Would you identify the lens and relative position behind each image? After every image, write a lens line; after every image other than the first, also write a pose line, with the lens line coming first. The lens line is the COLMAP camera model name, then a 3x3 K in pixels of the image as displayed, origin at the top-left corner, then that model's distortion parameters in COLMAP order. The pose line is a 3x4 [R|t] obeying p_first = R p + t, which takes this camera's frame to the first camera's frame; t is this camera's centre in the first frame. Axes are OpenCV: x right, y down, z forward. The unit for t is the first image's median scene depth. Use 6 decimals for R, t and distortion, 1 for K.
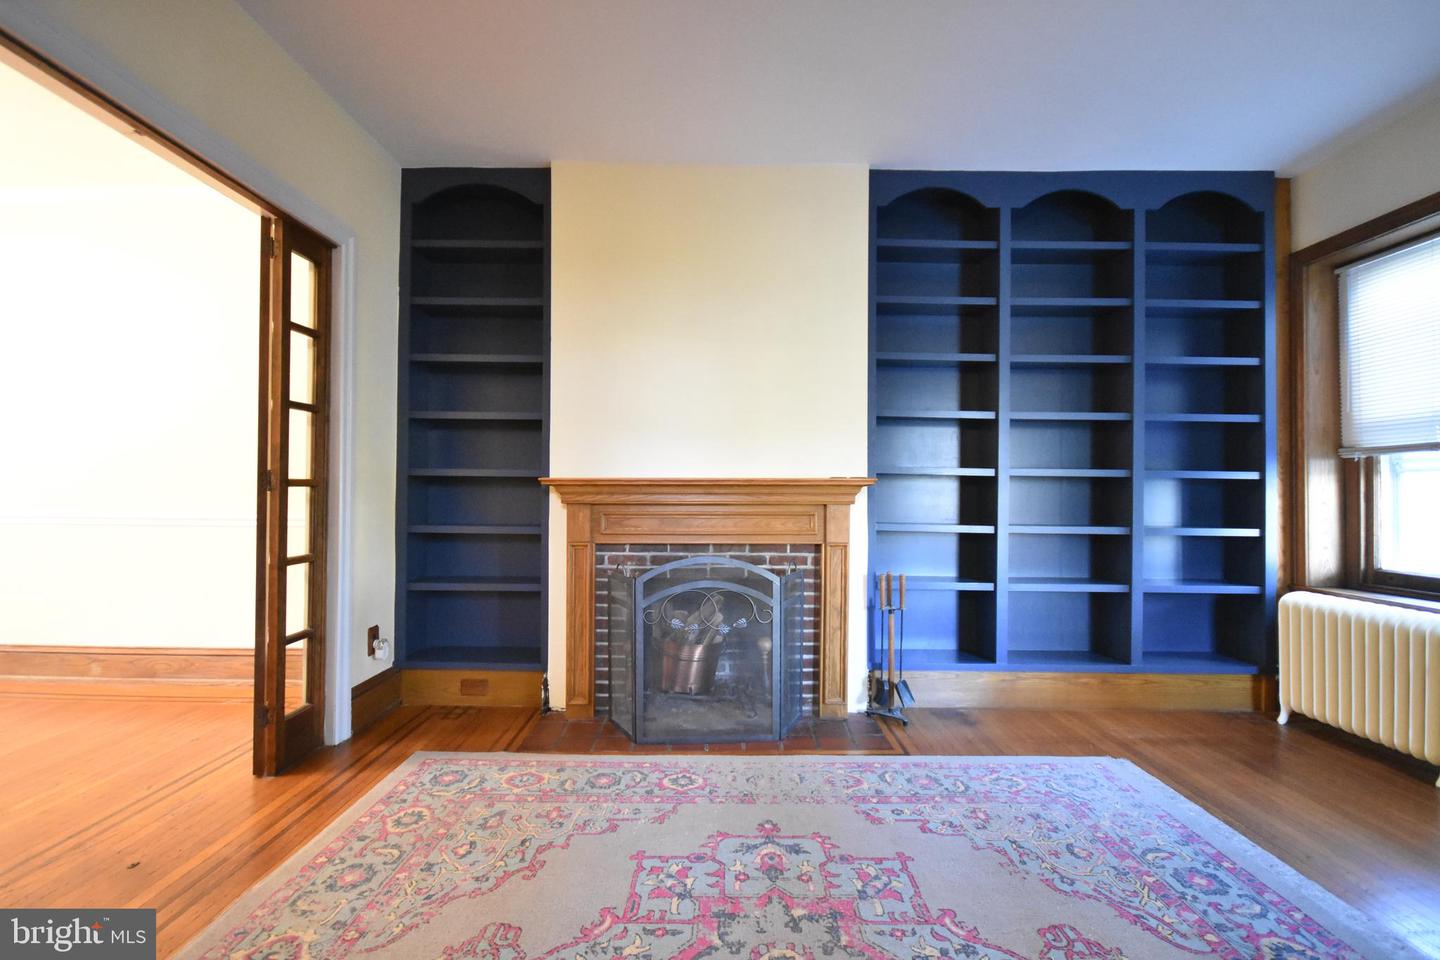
lens RADIAL K [[631.3, 0, 720.8], [0, 631.3, 486.0], [0, 0, 1]] dist [0.001999, -0.004742]
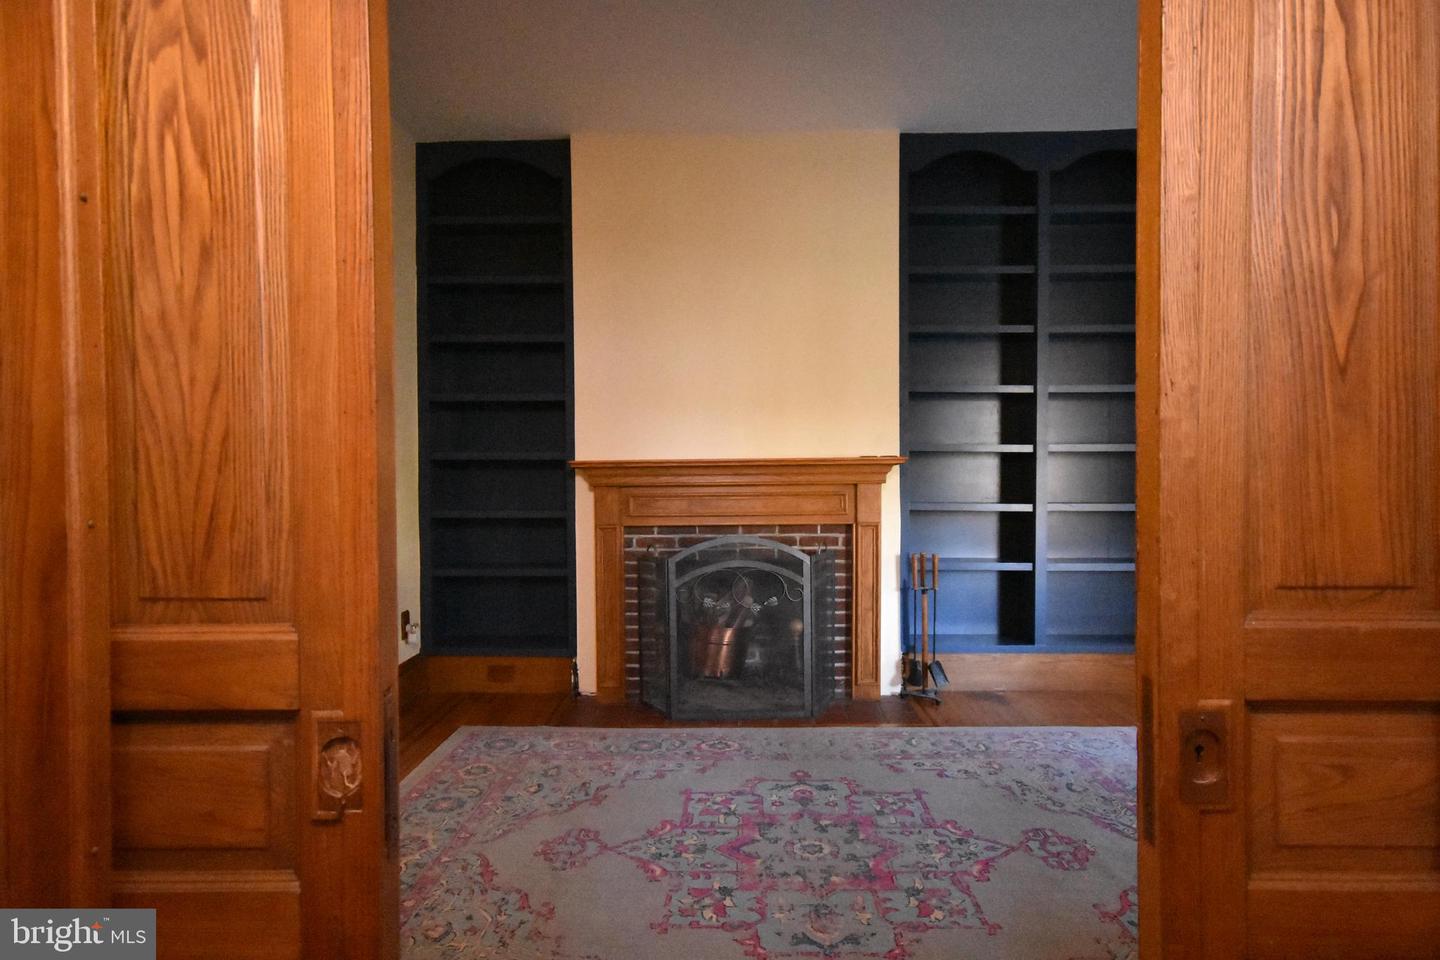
lens RADIAL K [[869.0, 0, 720.0], [0, 869.0, 480.0], [0, 0, 1]] dist [0.026153, 0.000060]
pose [[0.999762, -0.012290, -0.018001, -0.022176], [0.012658, 0.999710, 0.020470, -0.007358], [0.017745, -0.020693, 0.999628, -0.364289]]
